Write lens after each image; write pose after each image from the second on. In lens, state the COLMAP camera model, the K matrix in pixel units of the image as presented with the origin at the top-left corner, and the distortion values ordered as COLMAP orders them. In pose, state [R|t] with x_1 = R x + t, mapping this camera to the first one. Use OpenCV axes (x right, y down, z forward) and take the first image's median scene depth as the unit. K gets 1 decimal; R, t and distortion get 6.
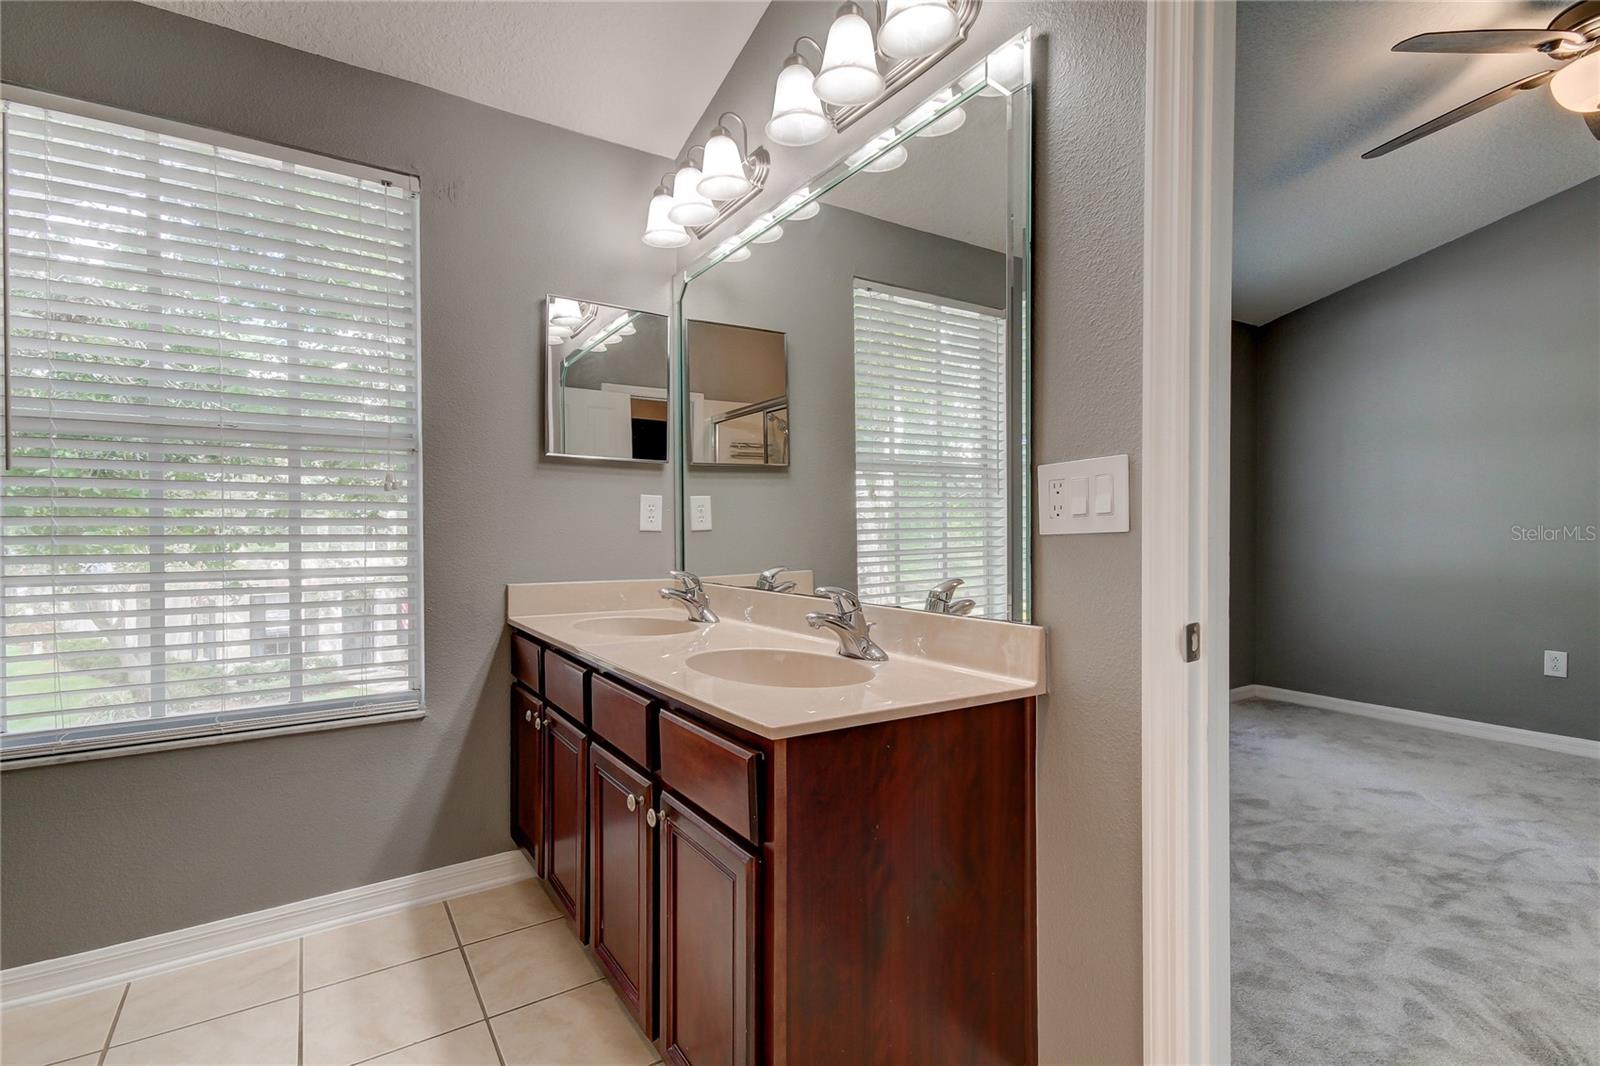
lens RADIAL K [[756.8, 0, 800.1], [0, 756.8, 529.1], [0, 0, 1]] dist [0.016558, -0.001601]
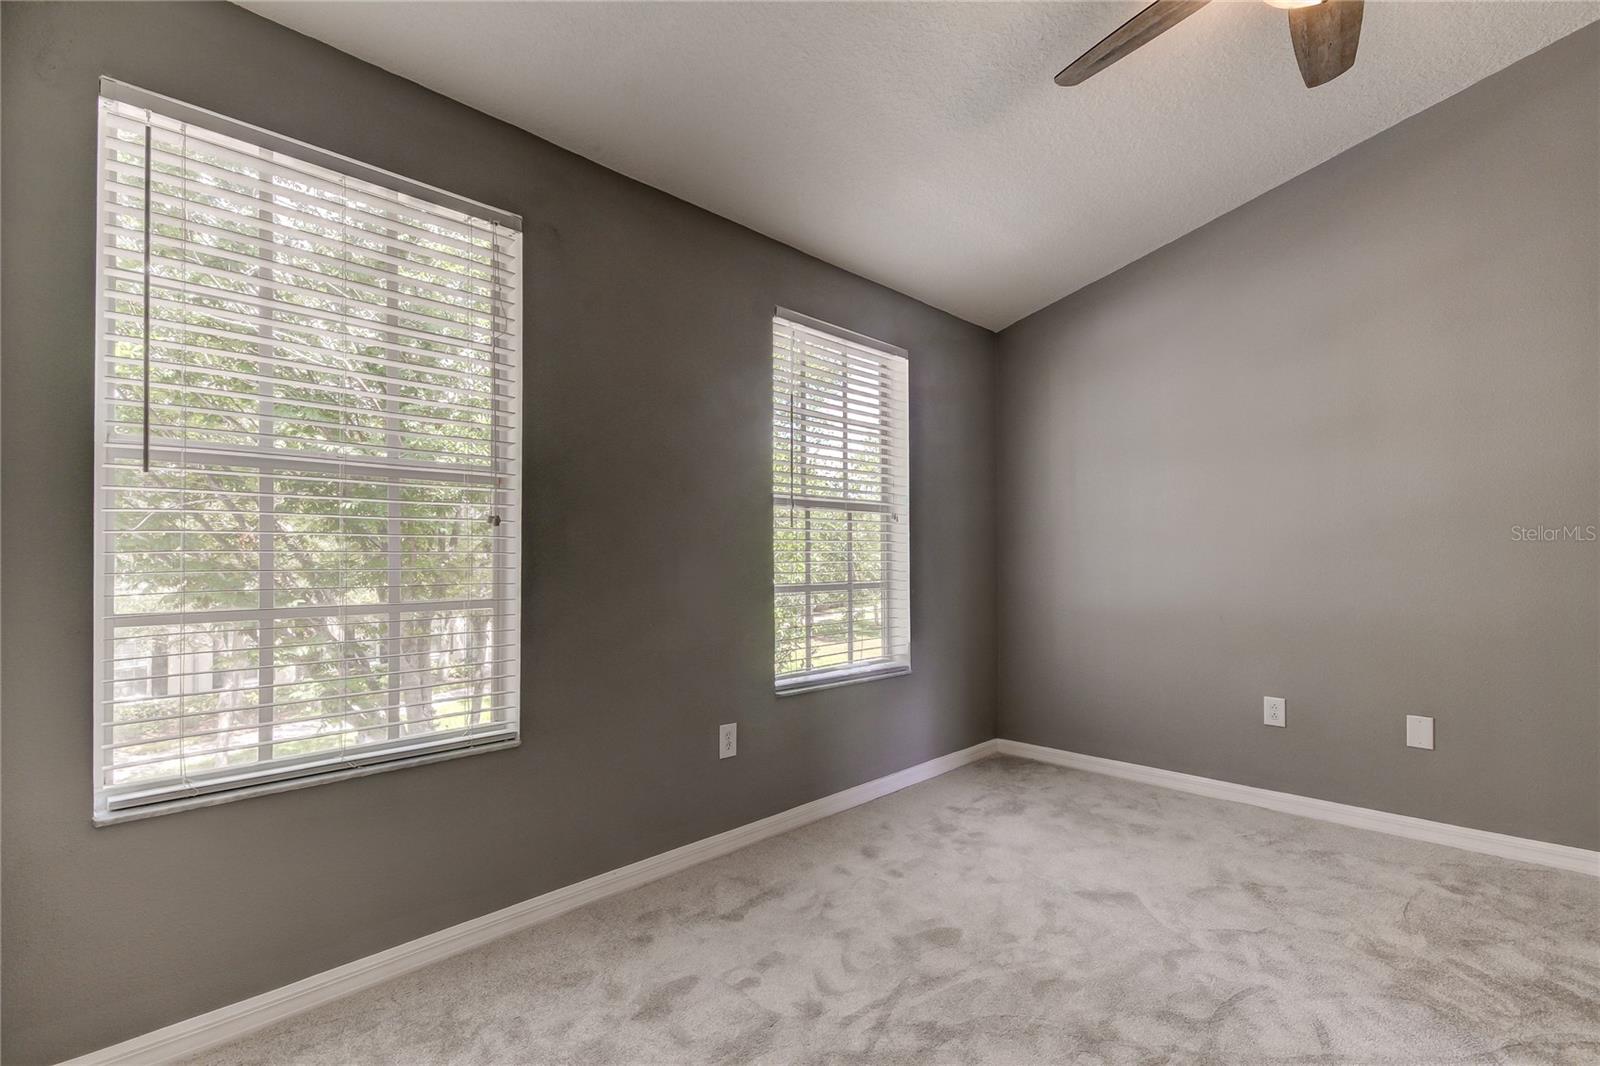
lens RADIAL K [[756.8, 0, 808.3], [0, 756.8, 559.1], [0, 0, 1]] dist [0.016558, -0.001601]
pose [[0.973973, -0.015419, 0.226139, 0.310450], [0.018502, 0.999762, -0.011518, 0.000533], [-0.225908, 0.015402, 0.974027, 0.309649]]
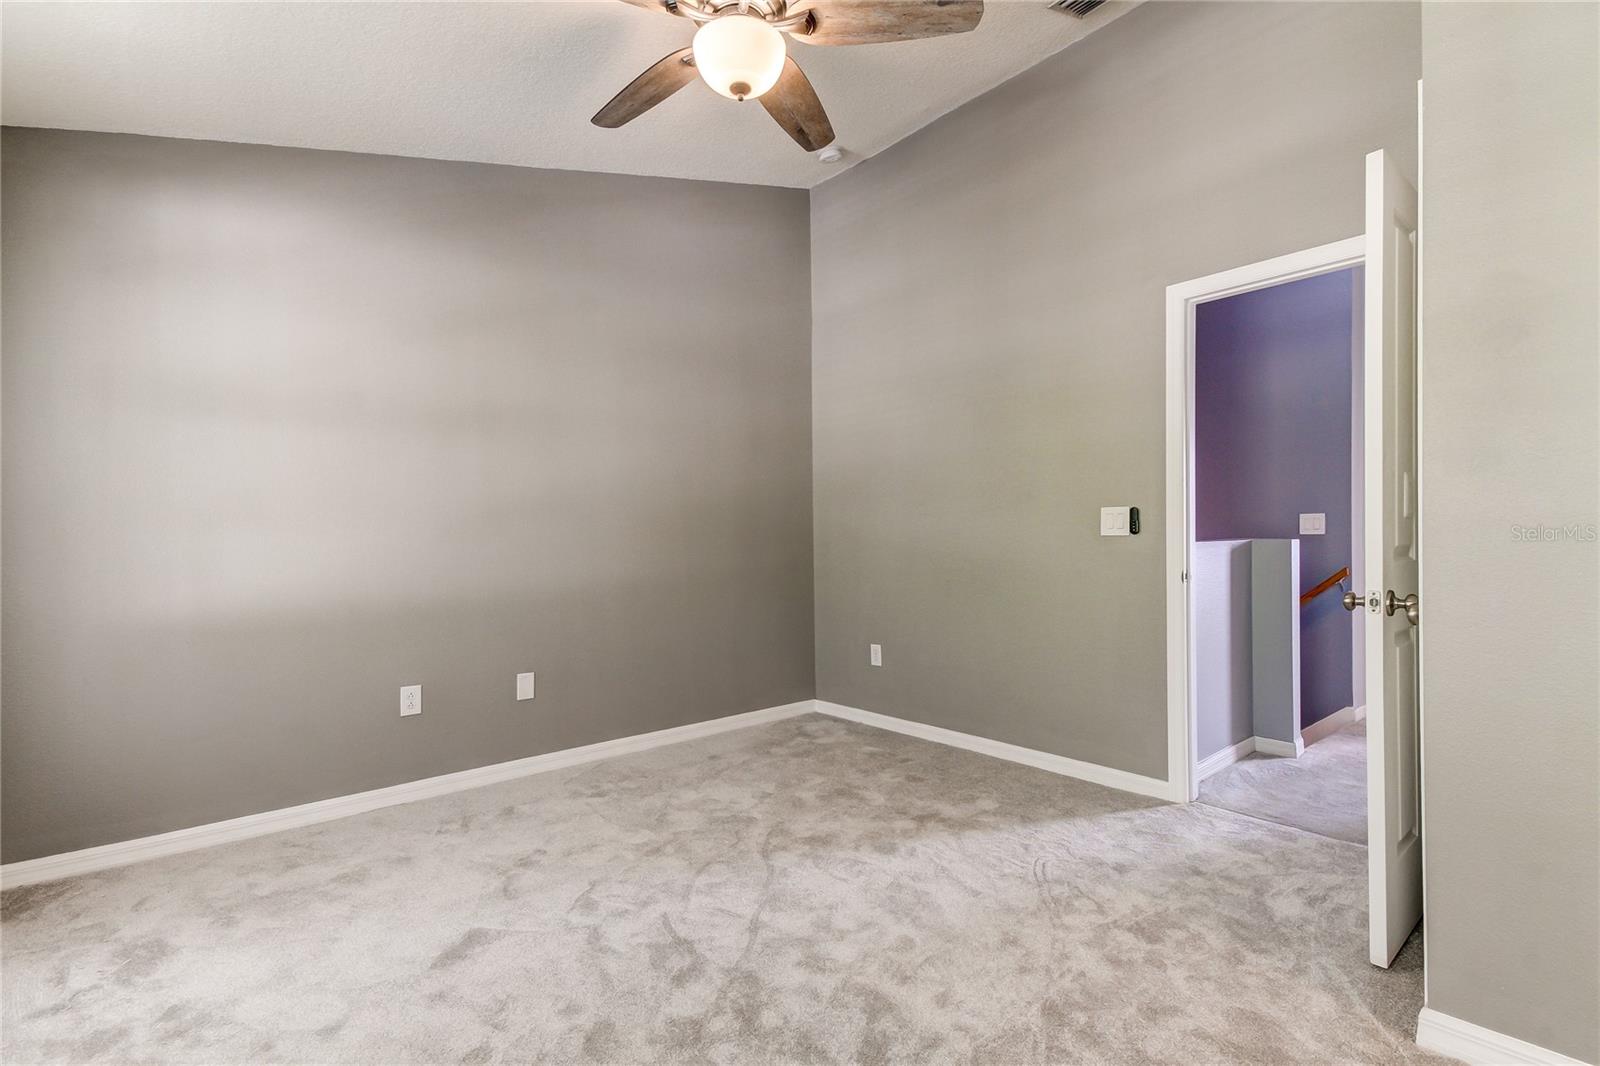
lens RADIAL K [[756.8, 0, 788.9], [0, 756.8, 535.6], [0, 0, 1]] dist [0.016558, -0.001601]
pose [[-0.155298, -0.014681, 0.987759, 0.086812], [0.022152, 0.999586, 0.018340, -0.019277], [-0.987619, 0.024729, -0.154909, 0.825613]]
